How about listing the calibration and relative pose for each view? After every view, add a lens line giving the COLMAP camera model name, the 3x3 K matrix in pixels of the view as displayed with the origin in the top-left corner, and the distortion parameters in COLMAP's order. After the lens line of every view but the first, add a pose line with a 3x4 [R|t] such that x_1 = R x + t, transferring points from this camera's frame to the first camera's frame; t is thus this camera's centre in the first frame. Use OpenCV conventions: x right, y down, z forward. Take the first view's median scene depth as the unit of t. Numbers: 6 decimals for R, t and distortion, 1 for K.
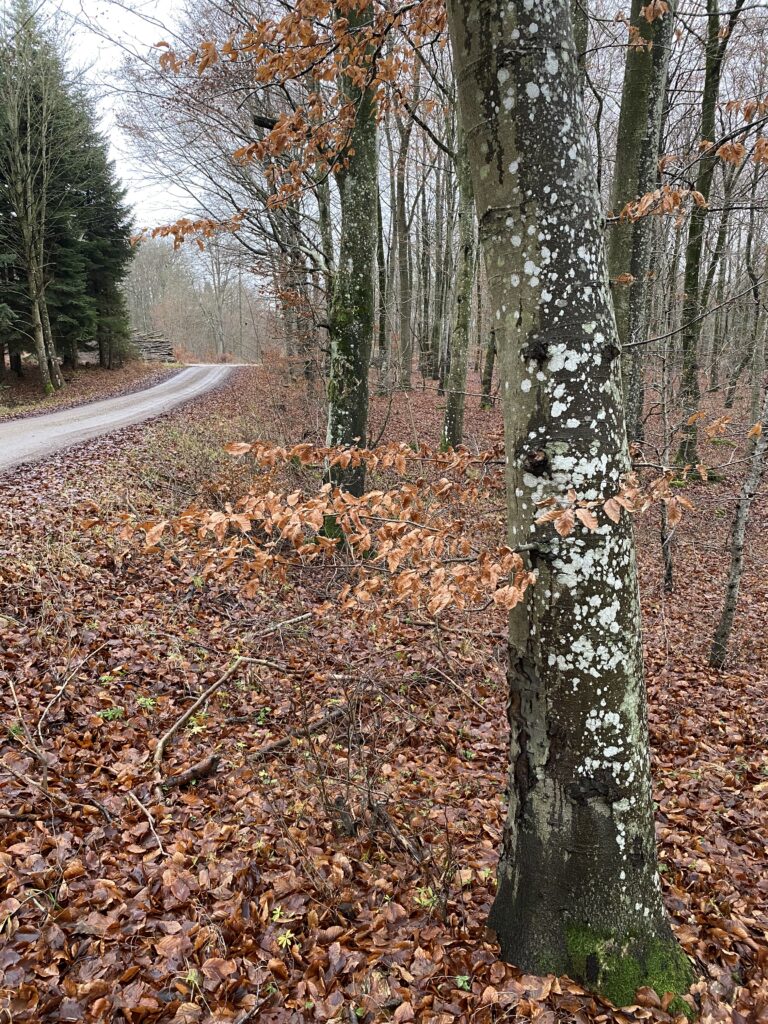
lens RADIAL K [[779.9, 0, 384.2], [0, 779.9, 513.6], [0, 0, 1]] dist [0.065388, -0.041090]
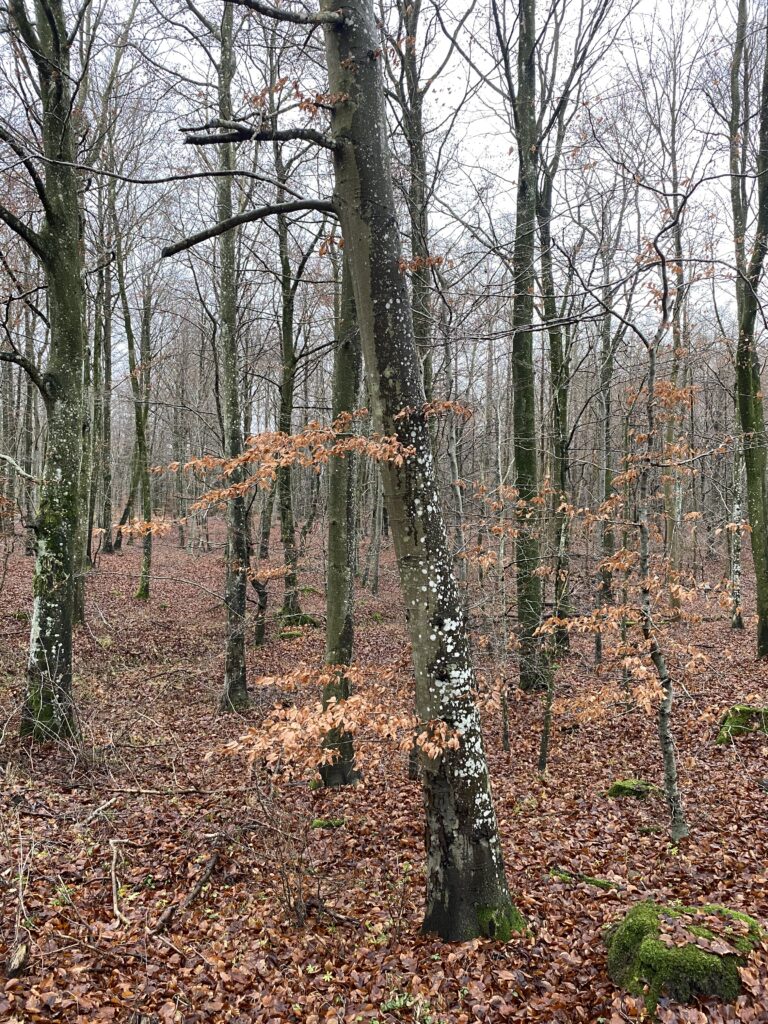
lens RADIAL K [[779.9, 0, 384.8], [0, 779.9, 512.6], [0, 0, 1]] dist [0.065388, -0.041090]
pose [[0.855436, -0.001522, 0.517907, -1.018240], [0.097803, 0.982478, -0.158654, -0.174845], [-0.508591, 0.186371, 0.840596, -0.757861]]
